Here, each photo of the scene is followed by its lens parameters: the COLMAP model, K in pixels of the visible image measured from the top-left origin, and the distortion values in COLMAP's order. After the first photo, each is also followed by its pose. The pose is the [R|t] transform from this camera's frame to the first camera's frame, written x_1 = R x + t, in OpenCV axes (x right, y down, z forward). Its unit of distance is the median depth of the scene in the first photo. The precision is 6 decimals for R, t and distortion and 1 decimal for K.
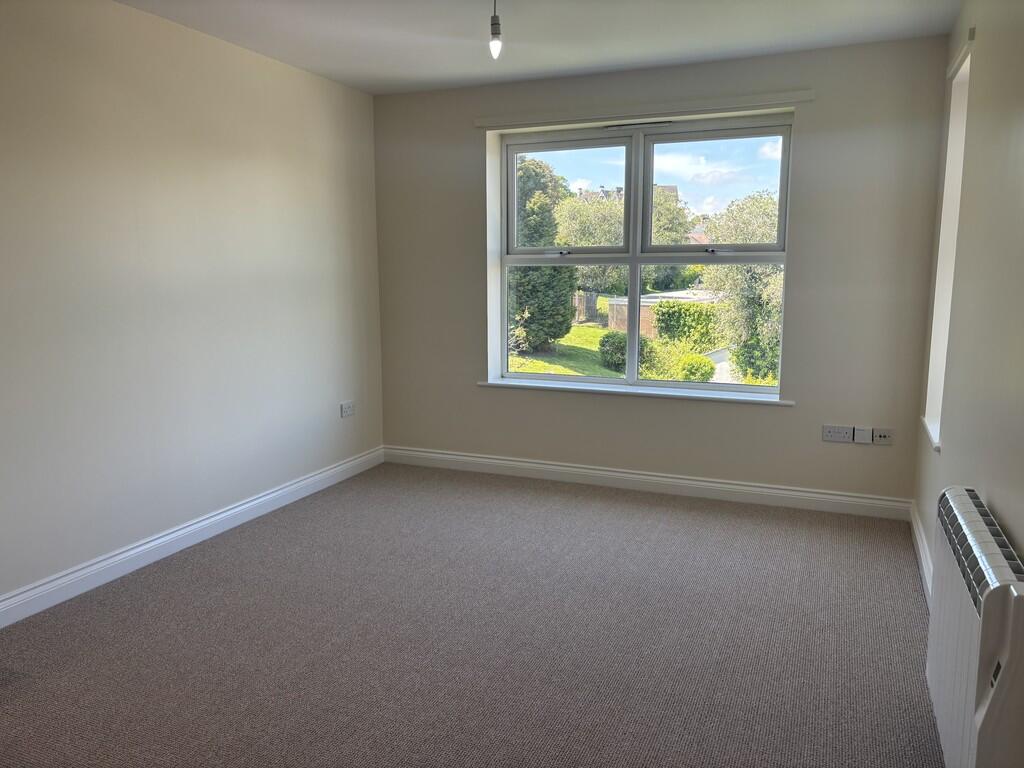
lens RADIAL K [[773.7, 0, 512.0], [0, 773.7, 384.0], [0, 0, 1]] dist [0.090974, -0.112816]
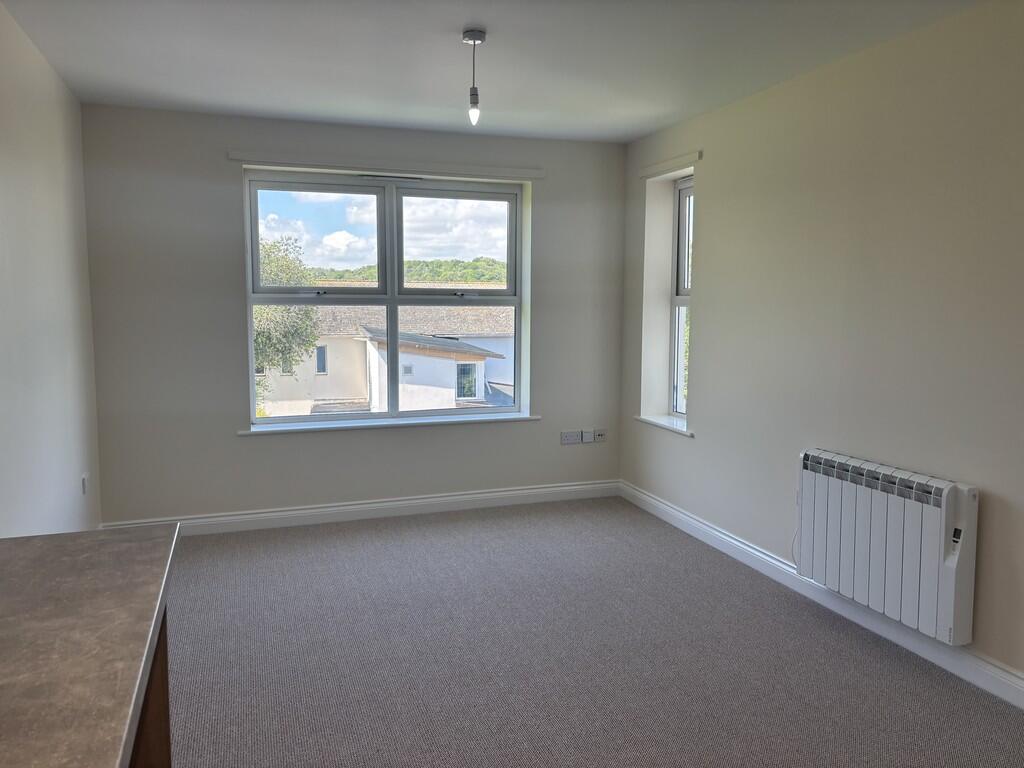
lens RADIAL K [[773.7, 0, 512.0], [0, 773.7, 384.0], [0, 0, 1]] dist [0.090974, -0.112816]
pose [[0.740714, -0.069252, 0.668242, -0.456942], [0.097688, 0.995204, -0.005147, -0.024458], [-0.664681, 0.069091, 0.743926, 0.103413]]
